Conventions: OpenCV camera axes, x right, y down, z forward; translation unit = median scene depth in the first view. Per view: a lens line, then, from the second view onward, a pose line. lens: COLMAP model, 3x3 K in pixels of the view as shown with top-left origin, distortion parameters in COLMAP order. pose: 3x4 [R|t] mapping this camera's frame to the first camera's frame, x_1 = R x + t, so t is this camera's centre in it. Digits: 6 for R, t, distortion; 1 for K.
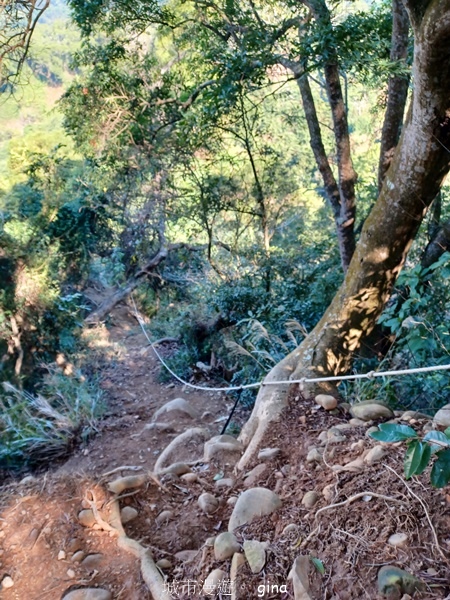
lens RADIAL K [[448.5, 0, 225.0], [0, 448.5, 298.5], [0, 0, 1]] dist [0.022586, 0.002315]
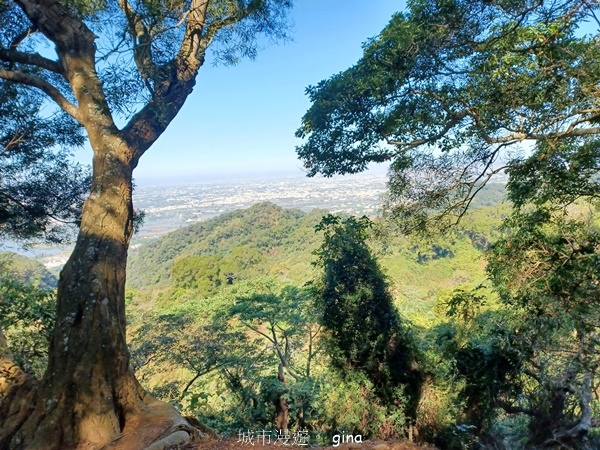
lens RADIAL K [[448.5, 0, 300.2], [0, 448.5, 225.3], [0, 0, 1]] dist [0.022586, 0.002315]
pose [[0.746725, -0.001004, -0.665132, 0.071091], [-0.319250, 0.876737, -0.359737, 0.100658], [0.583507, 0.480968, 0.654361, -0.137393]]
